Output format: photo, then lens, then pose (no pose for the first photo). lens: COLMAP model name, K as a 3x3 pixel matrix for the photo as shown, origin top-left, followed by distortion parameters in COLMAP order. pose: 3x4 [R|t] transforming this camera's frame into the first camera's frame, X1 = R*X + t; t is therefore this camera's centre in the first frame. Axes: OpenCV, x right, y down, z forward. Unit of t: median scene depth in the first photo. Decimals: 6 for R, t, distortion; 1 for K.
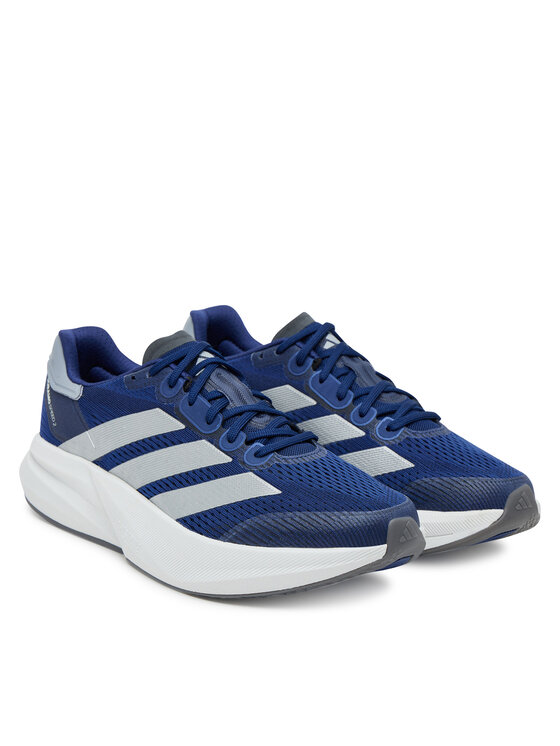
lens RADIAL K [[2193.7, 0, 279.9], [0, 2193.7, 373.0], [0, 0, 1]] dist [-0.084934, 0.000000]
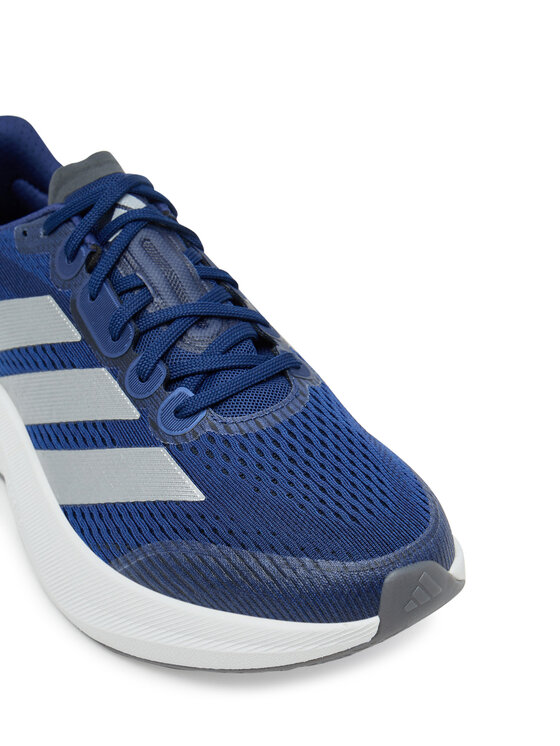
lens RADIAL K [[1178.5, 0, 280.5], [0, 1178.5, 372.9], [0, 0, 1]] dist [0.111908, 0.000000]
pose [[0.973369, 0.057086, -0.222021, 0.082128], [0.029141, 0.929829, 0.366837, -0.083609], [0.227383, -0.363538, 0.903403, 0.714159]]
